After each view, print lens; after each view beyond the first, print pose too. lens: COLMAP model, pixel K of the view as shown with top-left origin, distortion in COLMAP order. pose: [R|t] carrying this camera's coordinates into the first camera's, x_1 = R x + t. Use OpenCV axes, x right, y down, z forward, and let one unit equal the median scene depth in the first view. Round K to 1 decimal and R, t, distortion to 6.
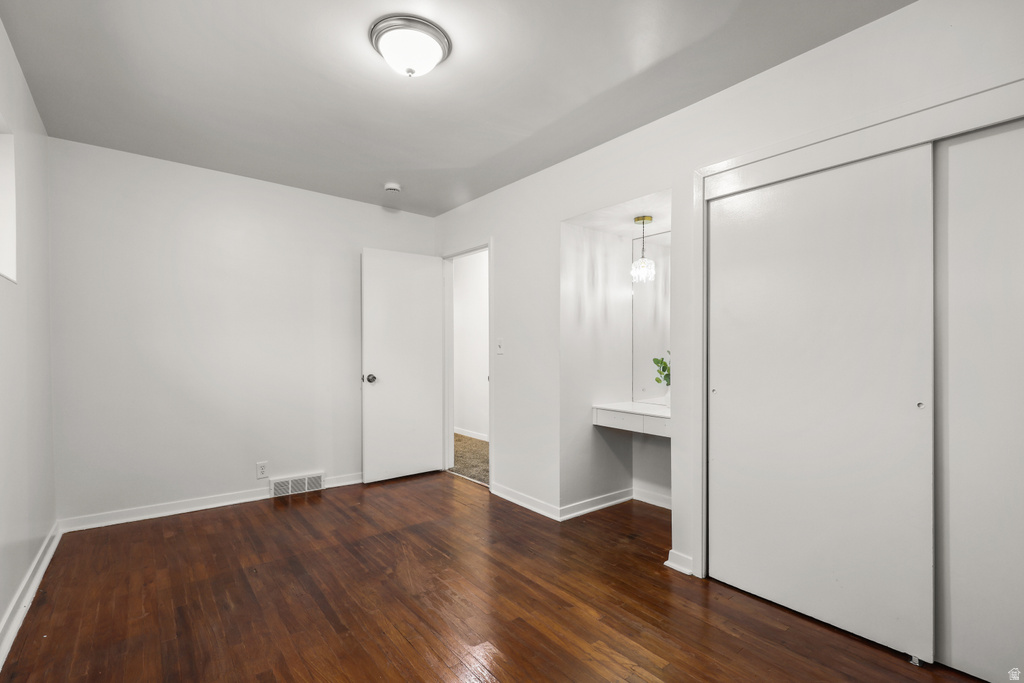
lens RADIAL K [[466.6, 0, 506.9], [0, 466.6, 345.1], [0, 0, 1]] dist [0.002091, 0.000794]
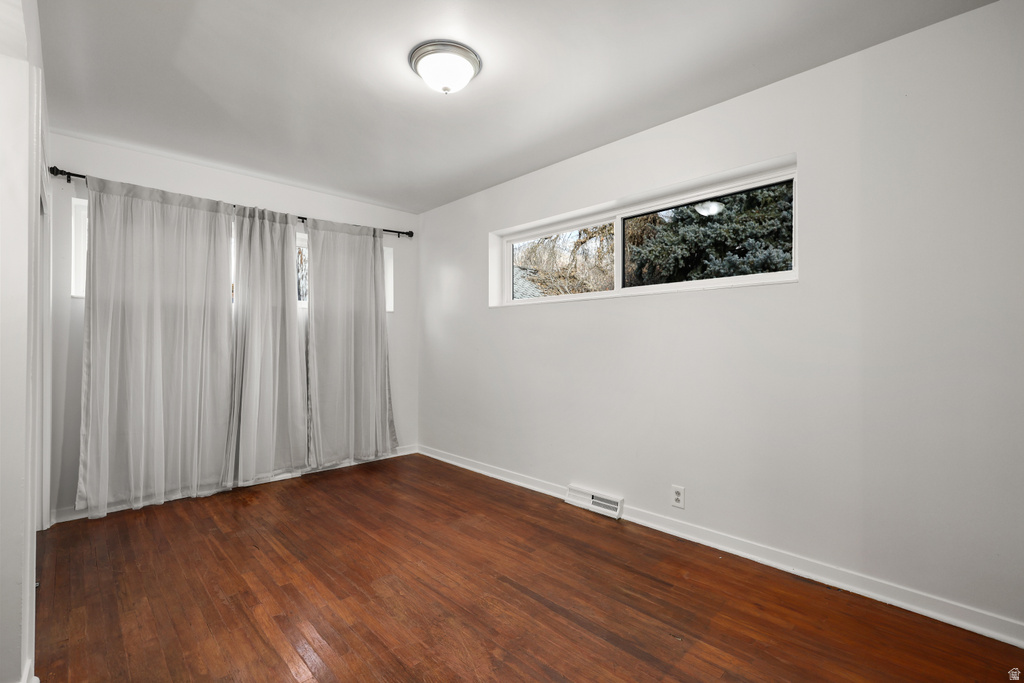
lens RADIAL K [[466.6, 0, 507.6], [0, 466.6, 341.5], [0, 0, 1]] dist [0.002091, 0.000794]
pose [[-0.995634, -0.003522, -0.093280, -0.214876], [-0.003043, 0.999981, -0.005283, 0.018099], [0.093297, -0.004976, -0.995626, 1.835563]]
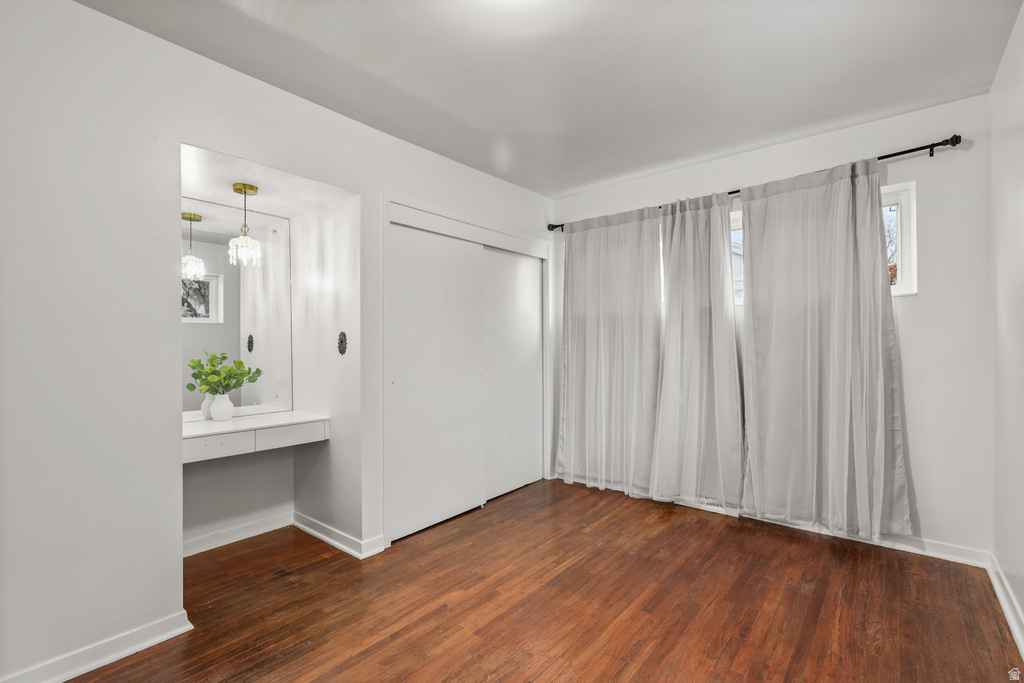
lens RADIAL K [[466.6, 0, 501.2], [0, 466.6, 342.2], [0, 0, 1]] dist [0.002091, 0.000794]
pose [[-0.198400, 0.004507, 0.980111, -0.811411], [0.002312, 0.999989, -0.004130, 0.000786], [-0.980118, 0.001447, -0.198409, 1.009340]]
